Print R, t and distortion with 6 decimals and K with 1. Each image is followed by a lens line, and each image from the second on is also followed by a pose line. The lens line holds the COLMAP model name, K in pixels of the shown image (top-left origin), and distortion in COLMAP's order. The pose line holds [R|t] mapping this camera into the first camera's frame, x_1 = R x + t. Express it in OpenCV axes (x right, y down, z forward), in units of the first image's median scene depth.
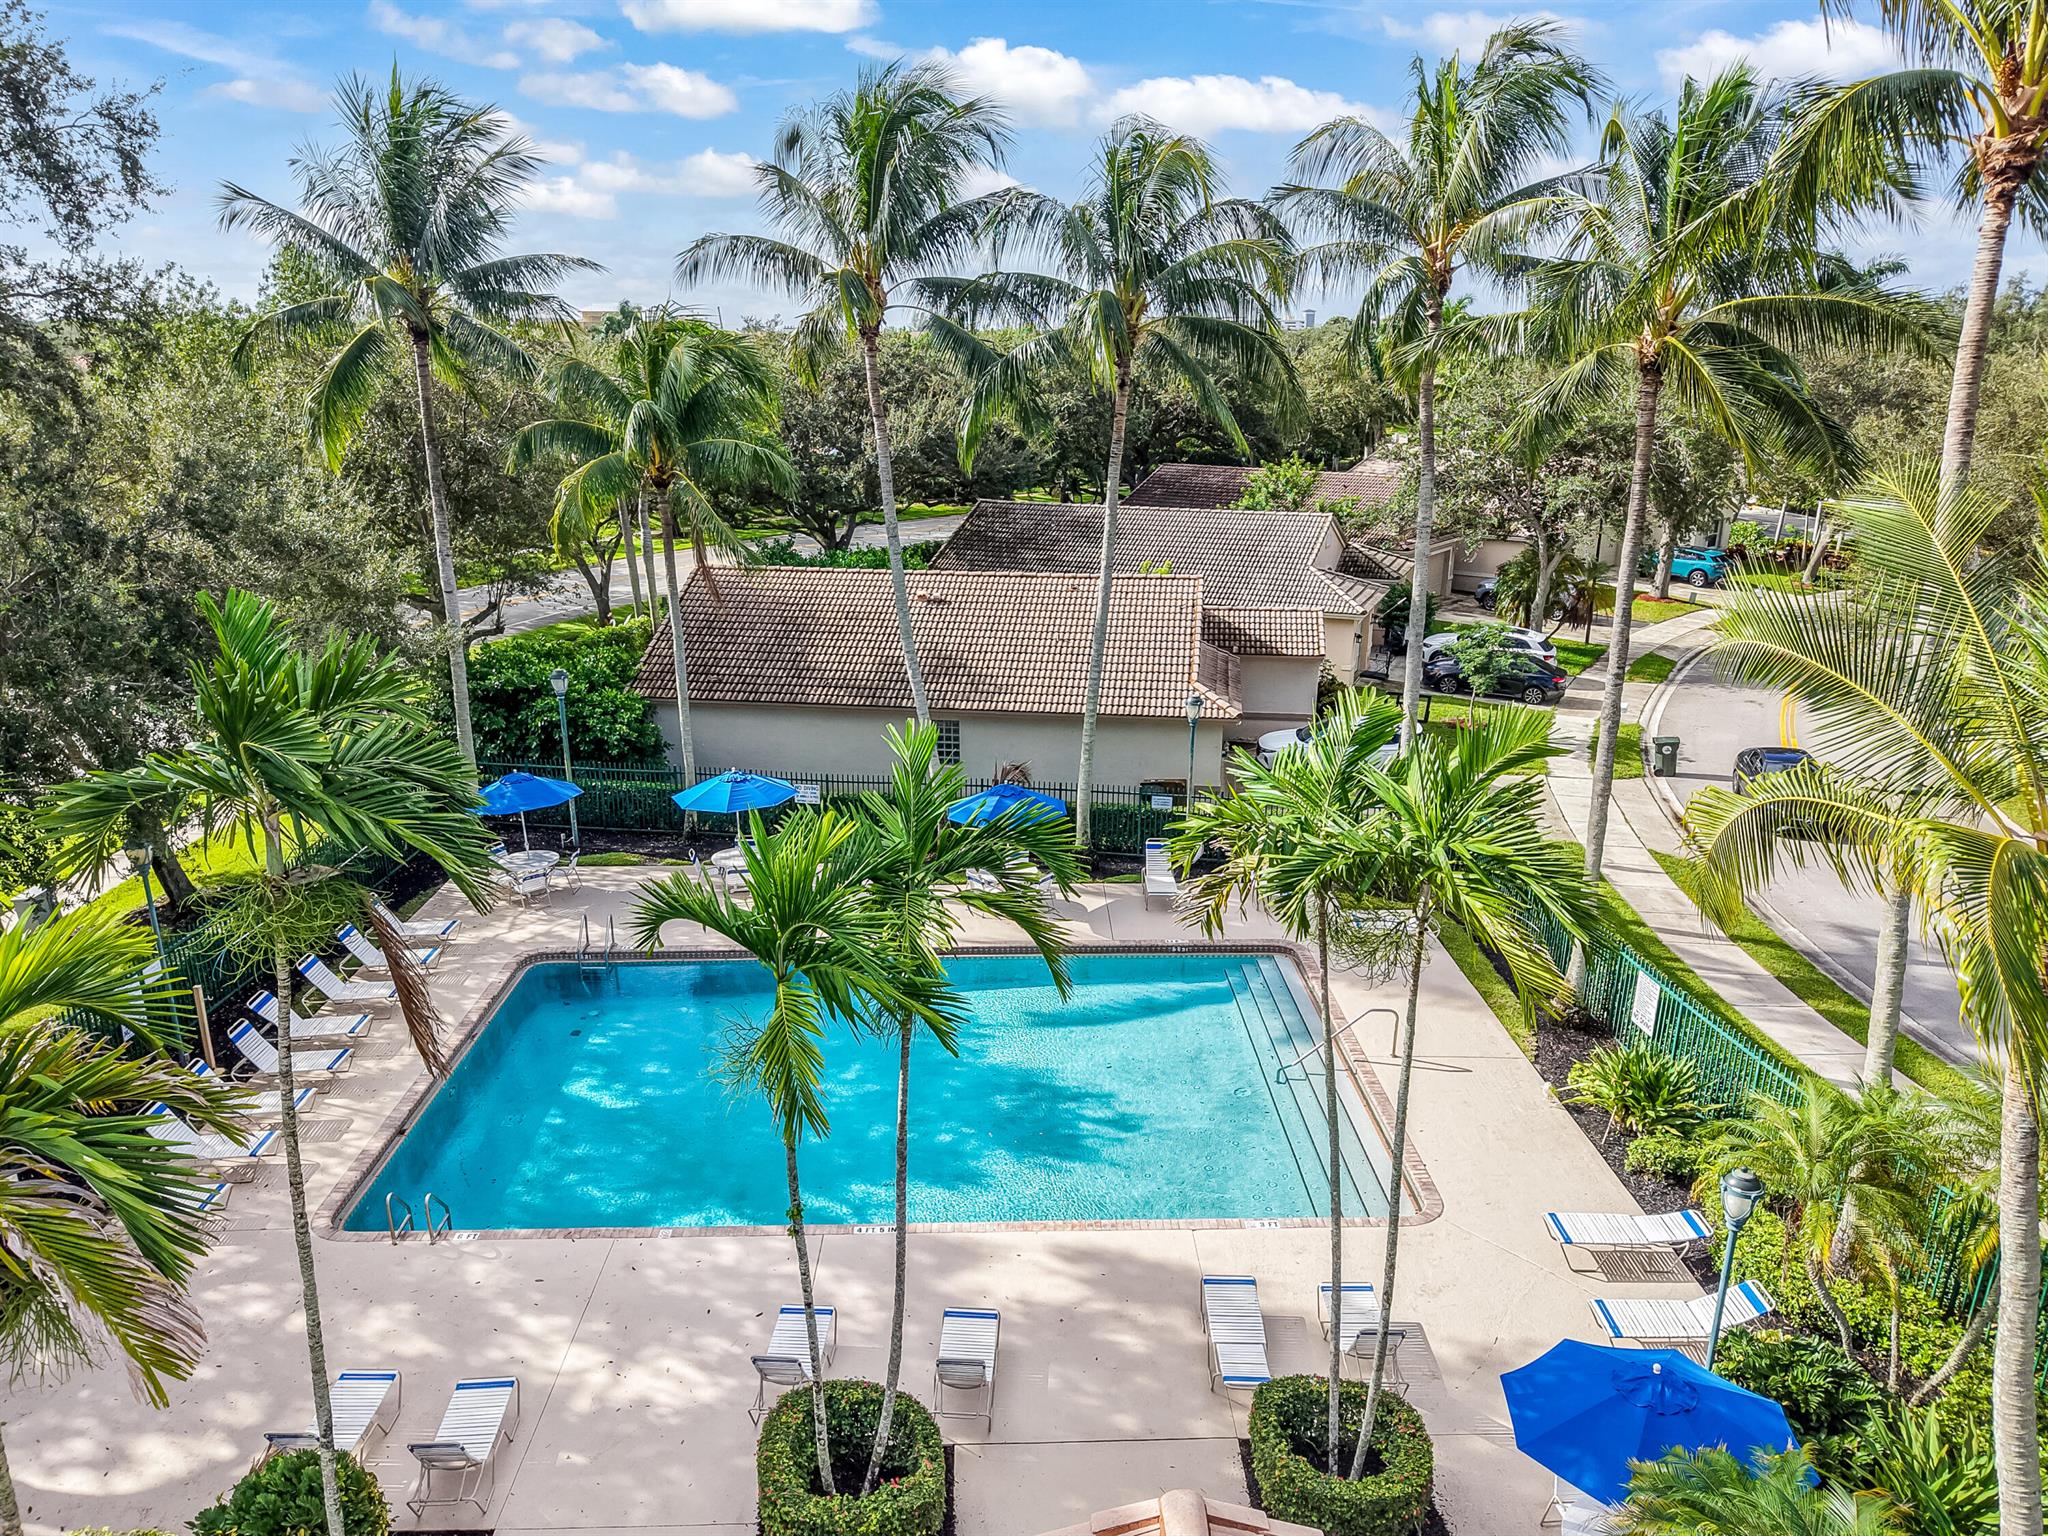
lens RADIAL K [[1355.9, 0, 1024.0], [0, 1355.9, 768.0], [0, 0, 1]] dist [0.007579, 0.001637]
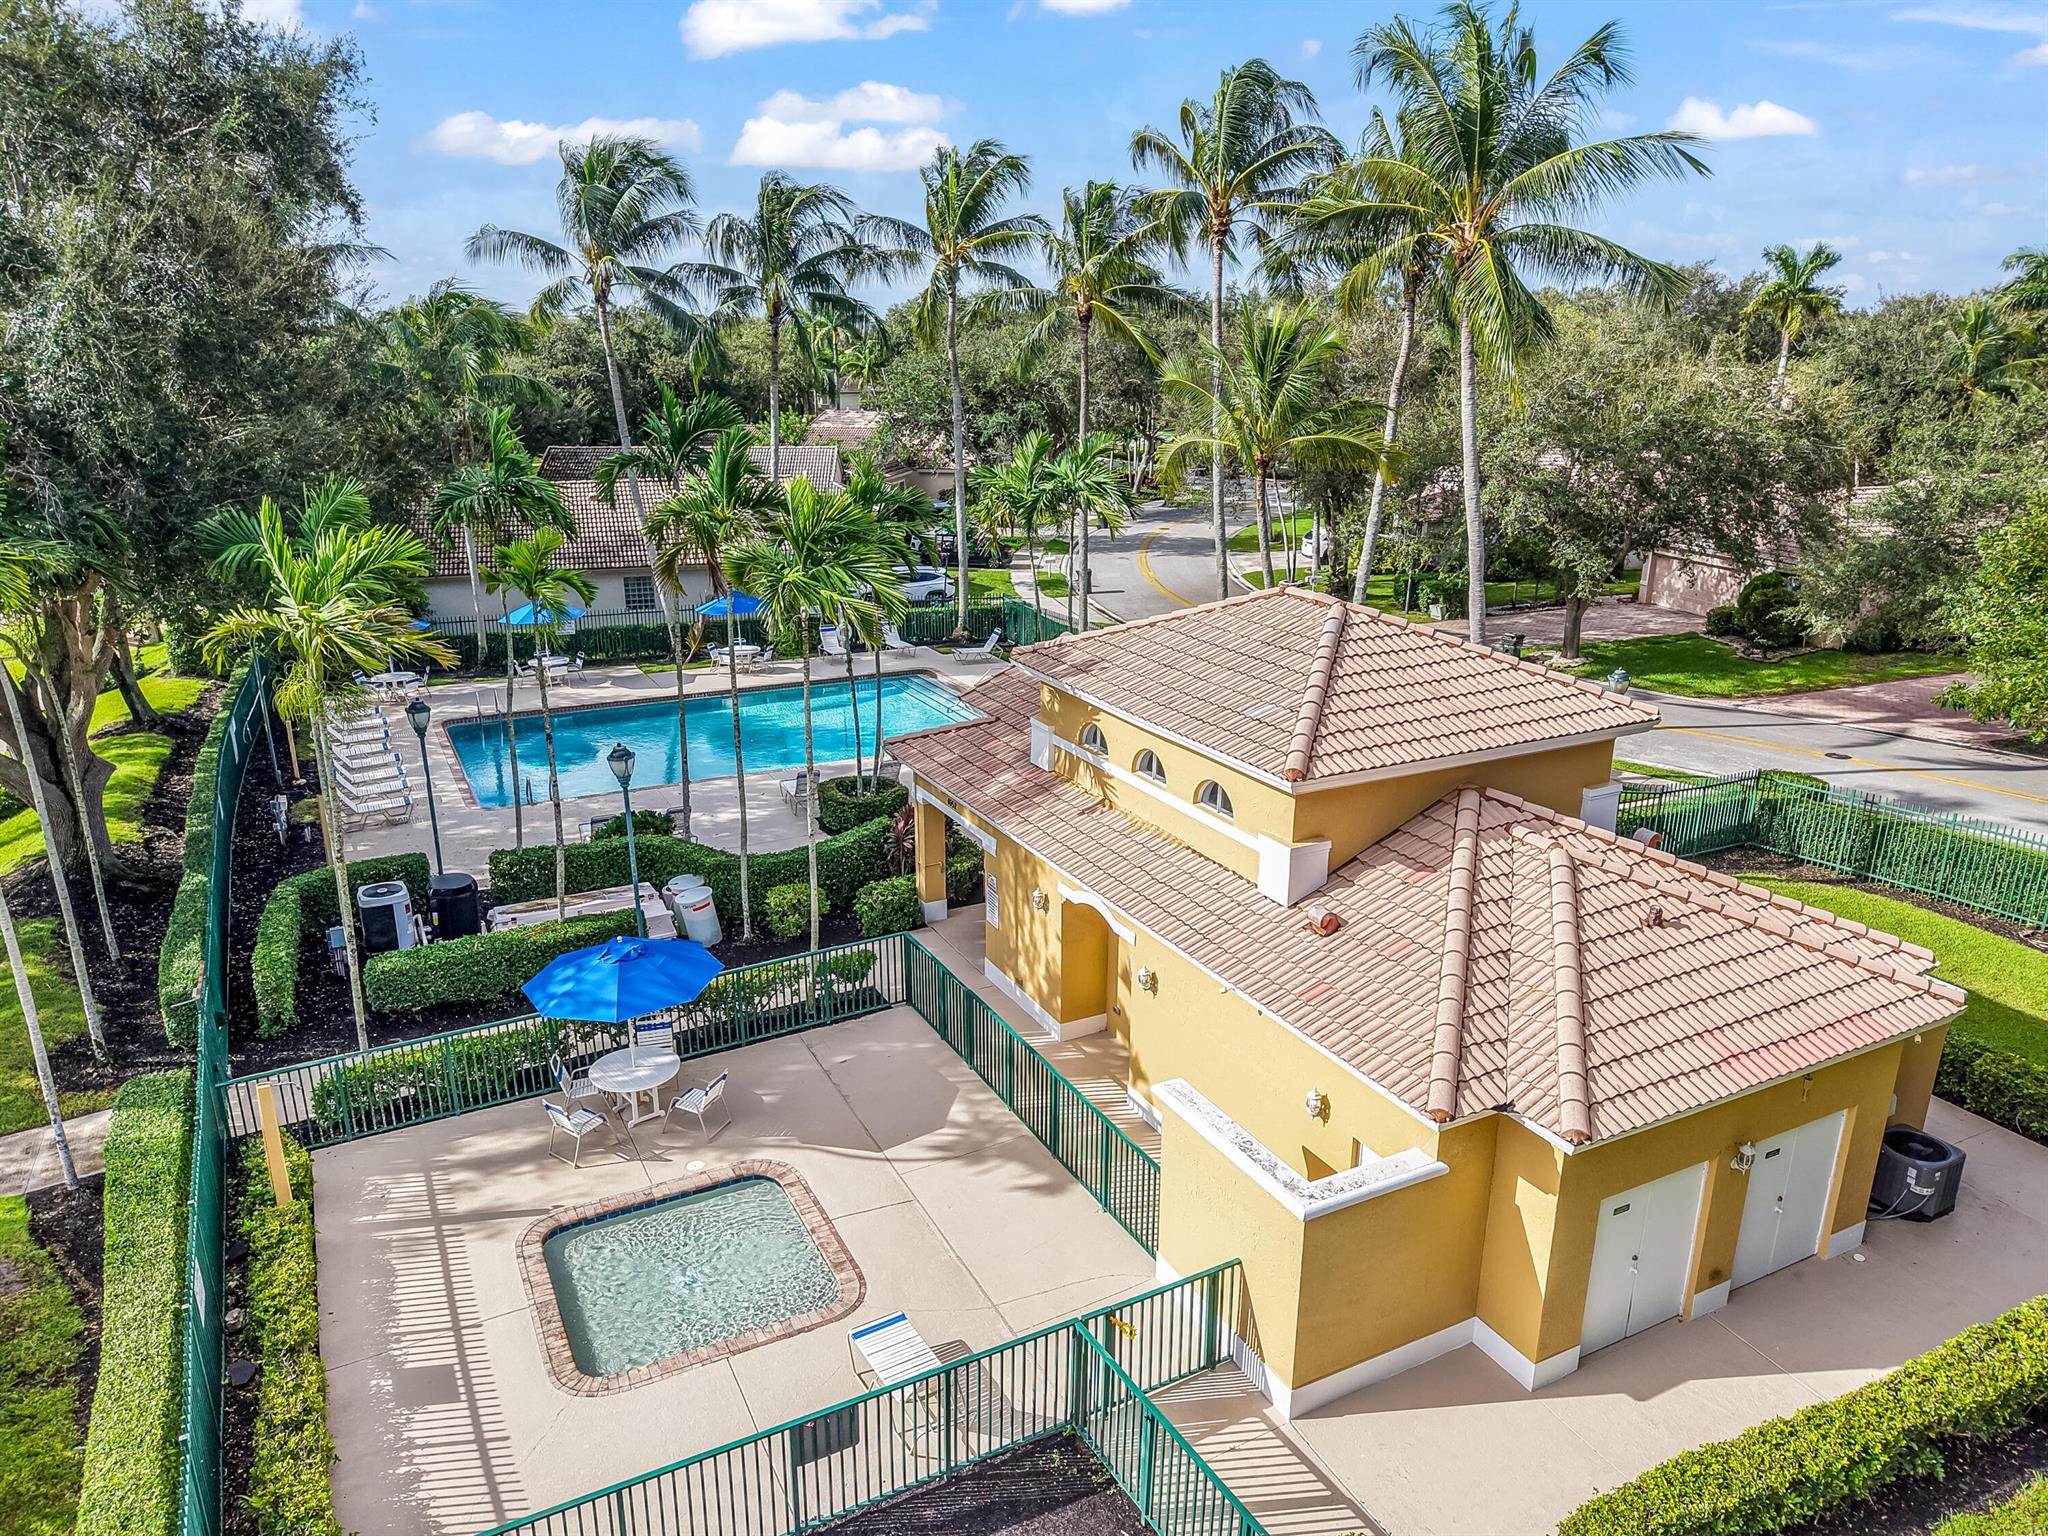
lens RADIAL K [[1355.9, 0, 1024.0], [0, 1355.9, 768.0], [0, 0, 1]] dist [0.007579, 0.001637]
pose [[0.896585, -0.131244, 0.422978, -0.406158], [0.131383, 0.990908, 0.028973, 0.215636], [-0.422935, 0.029595, 0.905676, -0.556563]]
